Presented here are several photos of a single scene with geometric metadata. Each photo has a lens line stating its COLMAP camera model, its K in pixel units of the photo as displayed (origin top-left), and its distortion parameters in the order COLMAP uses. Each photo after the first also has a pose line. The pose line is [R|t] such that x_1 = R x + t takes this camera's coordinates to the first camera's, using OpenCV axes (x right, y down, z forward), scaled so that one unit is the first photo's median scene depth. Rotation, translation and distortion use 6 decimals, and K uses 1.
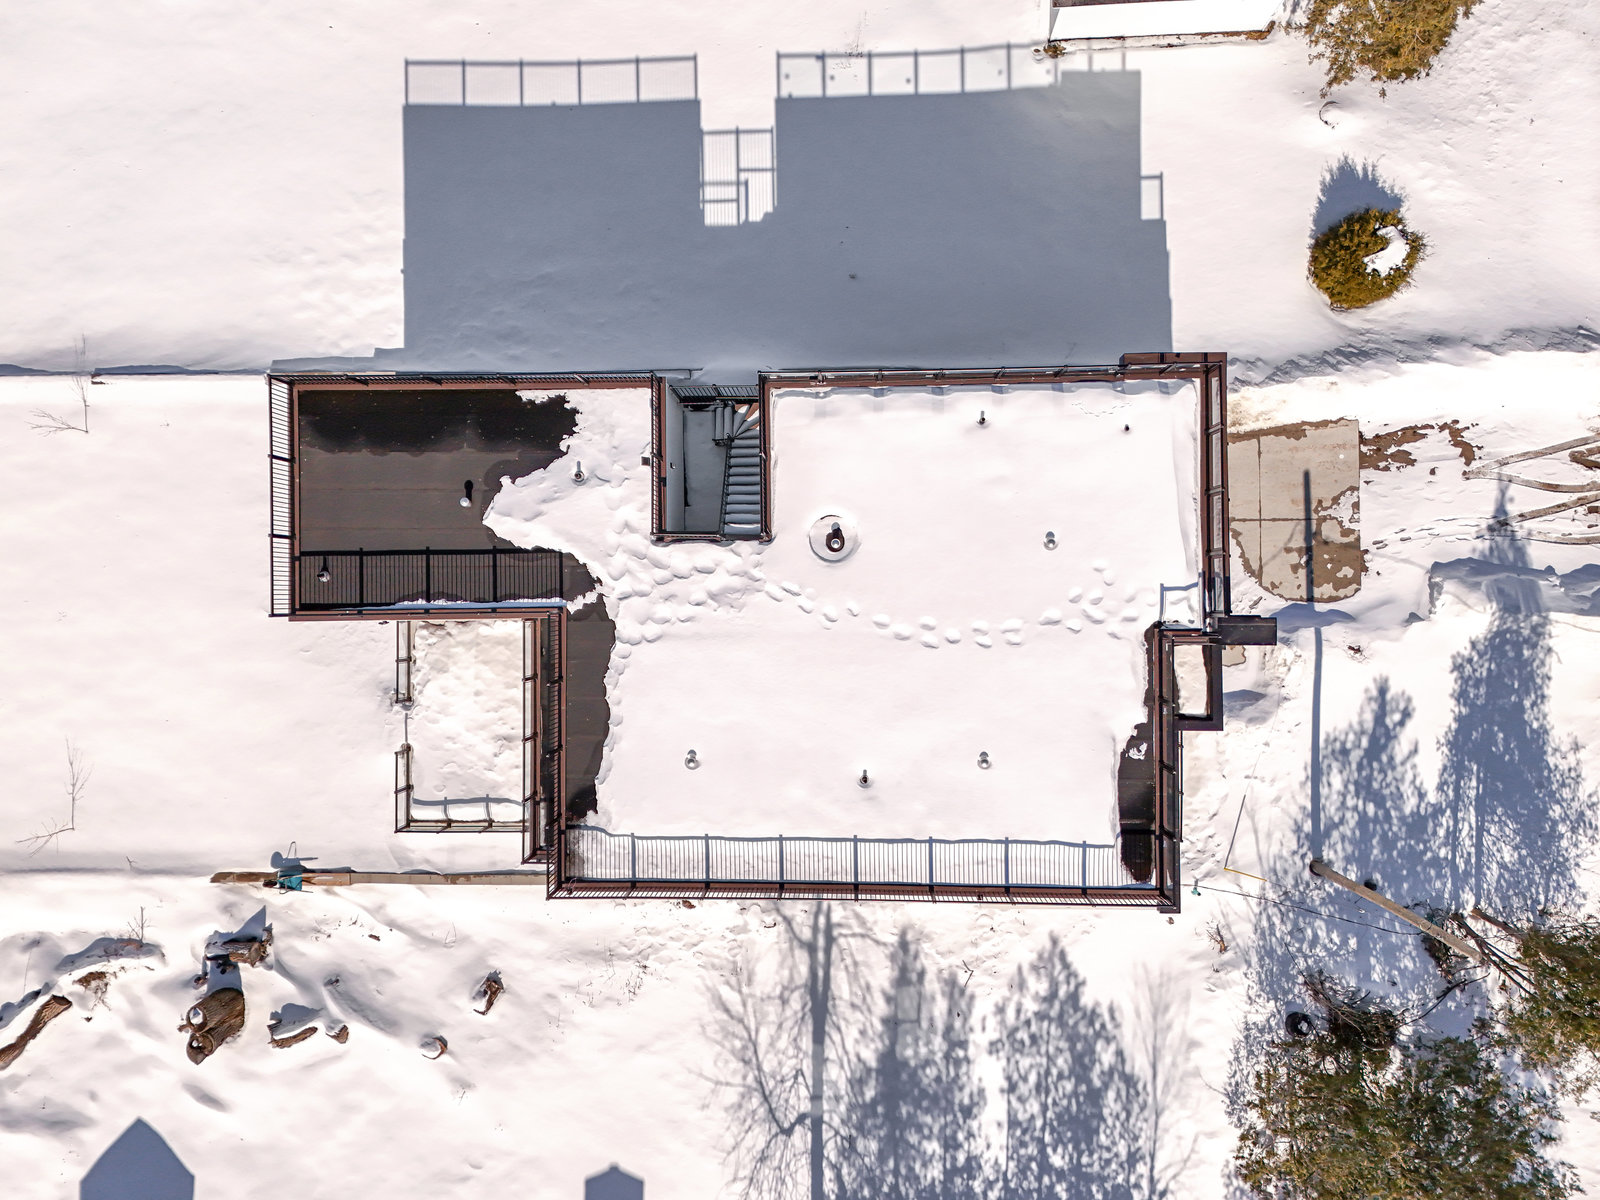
lens RADIAL K [[1179.2, 0, 800.0], [0, 1179.2, 600.0], [0, 0, 1]] dist [0.058669, -0.003059]
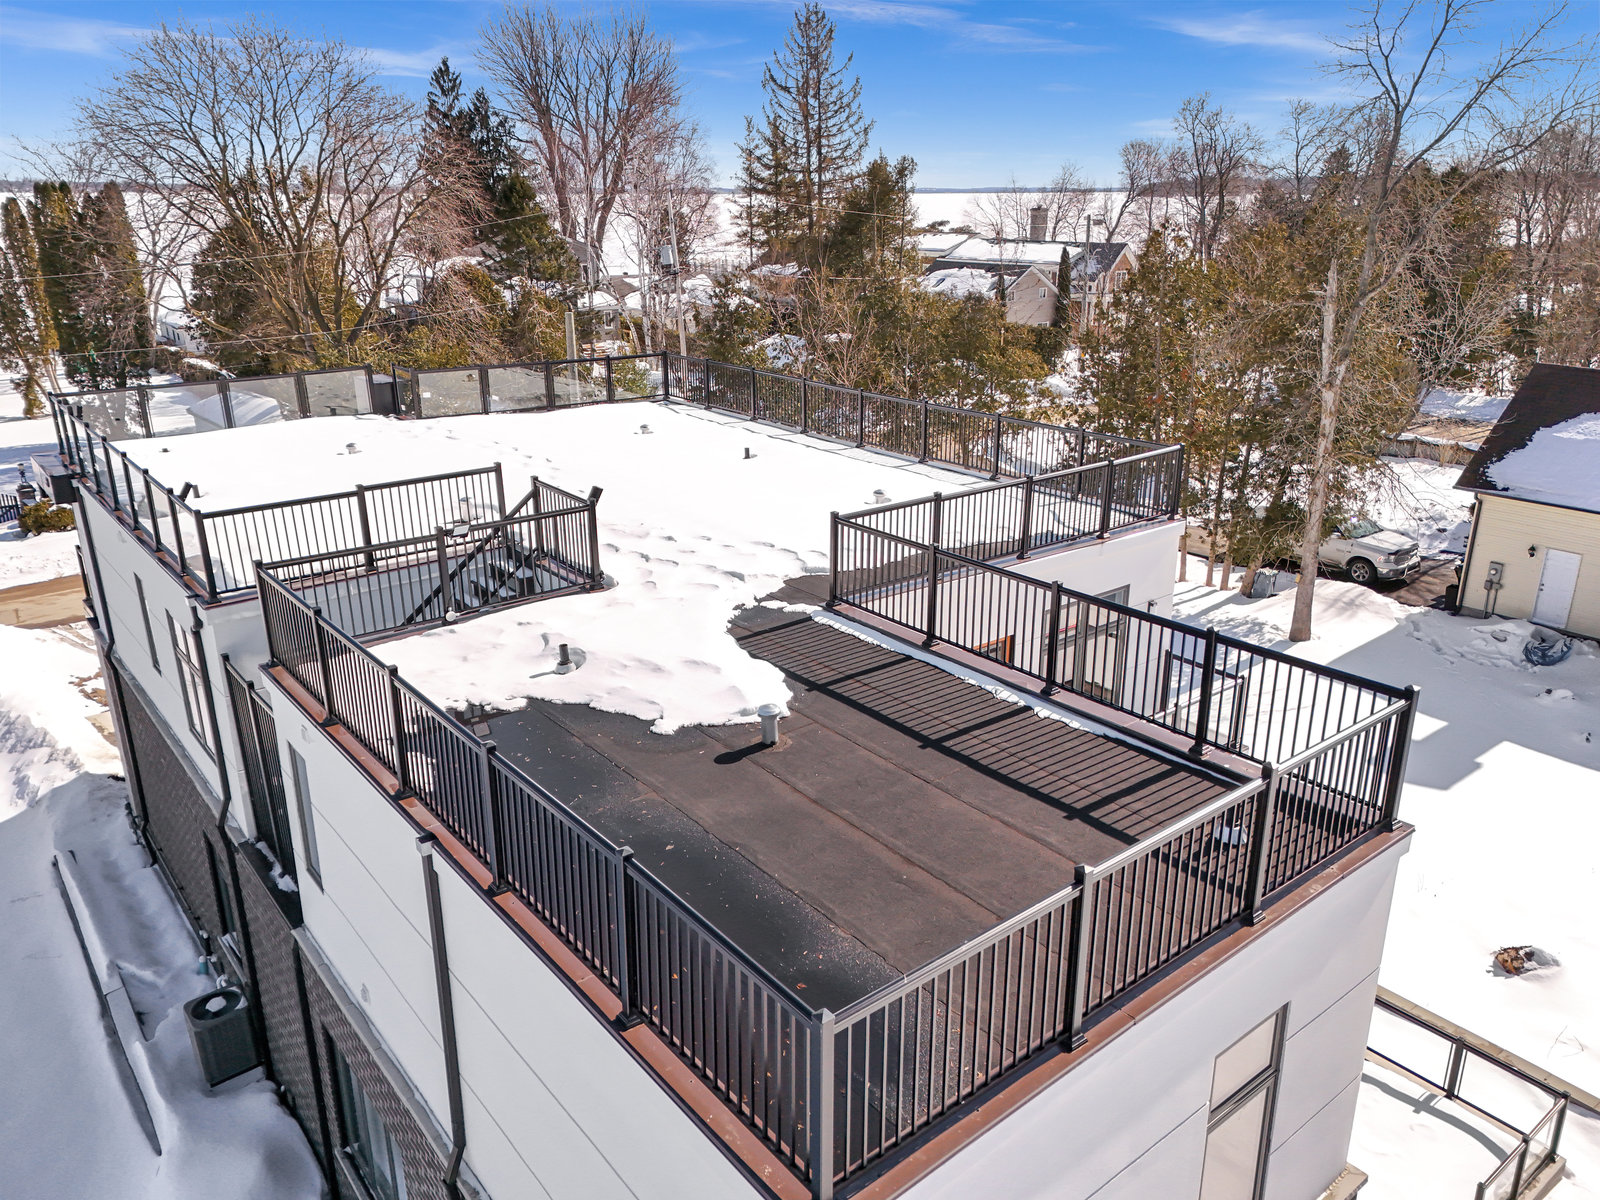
lens RADIAL K [[1179.2, 0, 800.0], [0, 1179.2, 600.0], [0, 0, 1]] dist [0.058669, -0.003059]
pose [[-0.611136, -0.197363, 0.766525, -0.565878], [0.790478, -0.201974, 0.578230, -0.282292], [0.040697, 0.959299, 0.279445, 0.856217]]
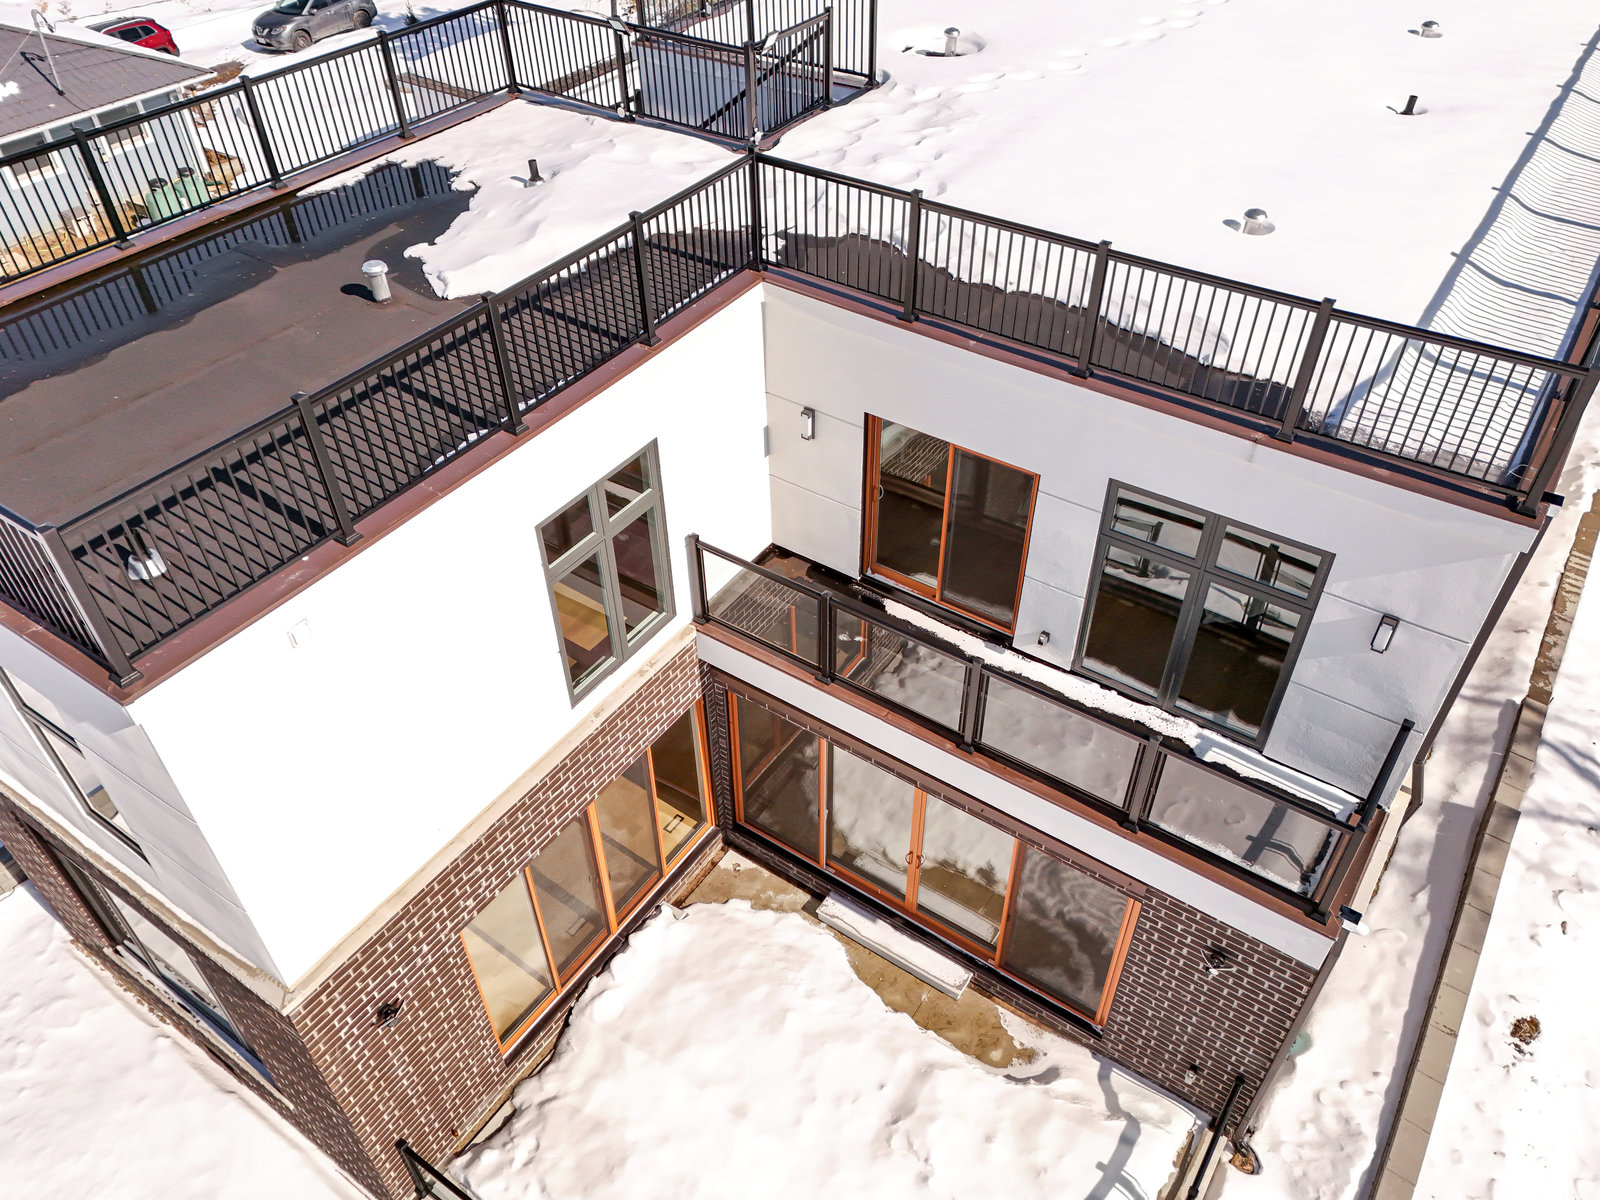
lens RADIAL K [[1179.2, 0, 800.0], [0, 1179.2, 600.0], [0, 0, 1]] dist [0.058669, -0.003059]
pose [[0.565613, -0.497634, 0.657604, -0.503238], [0.823980, 0.373654, -0.425957, 0.227404], [-0.033746, 0.782779, 0.621384, 0.838533]]
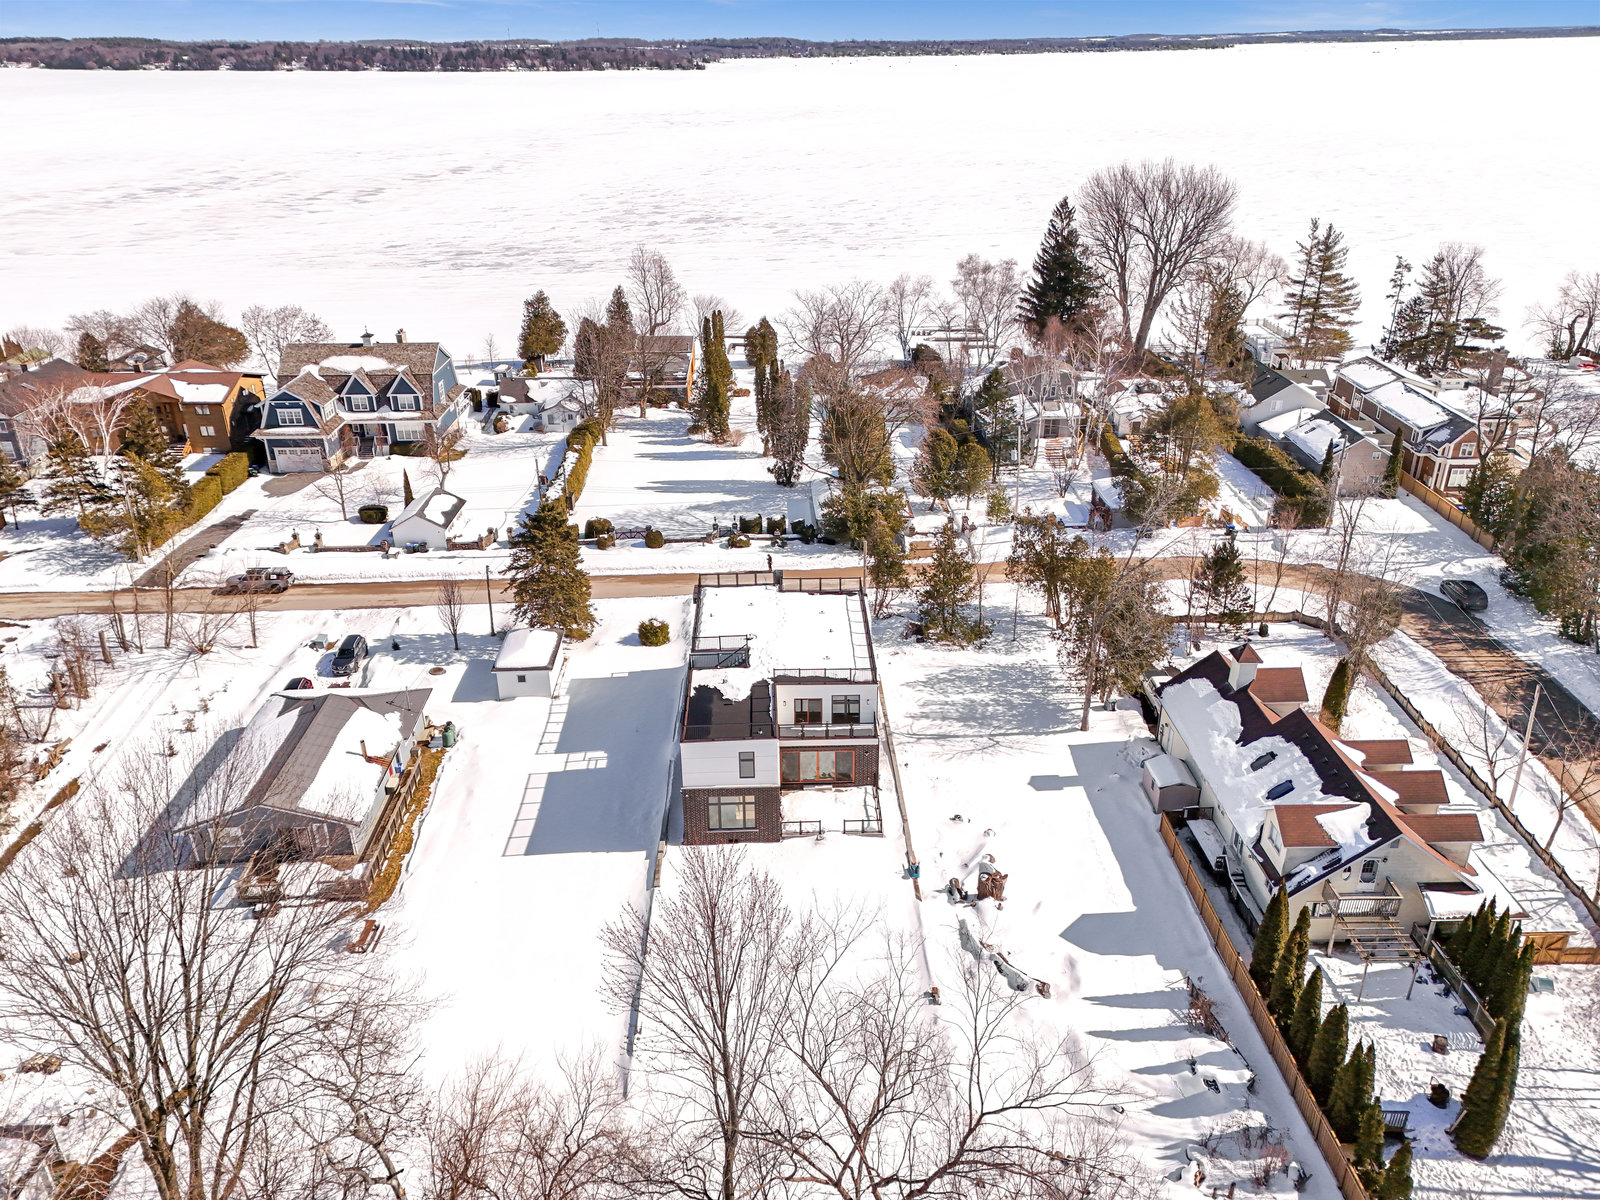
lens RADIAL K [[1179.2, 0, 800.0], [0, 1179.2, 600.0], [0, 0, 1]] dist [0.058669, -0.003059]
pose [[-0.019577, -0.367898, 0.929660, -2.593524], [0.999788, -0.013135, 0.015856, 0.027988], [0.006377, 0.929774, 0.368077, -0.154151]]
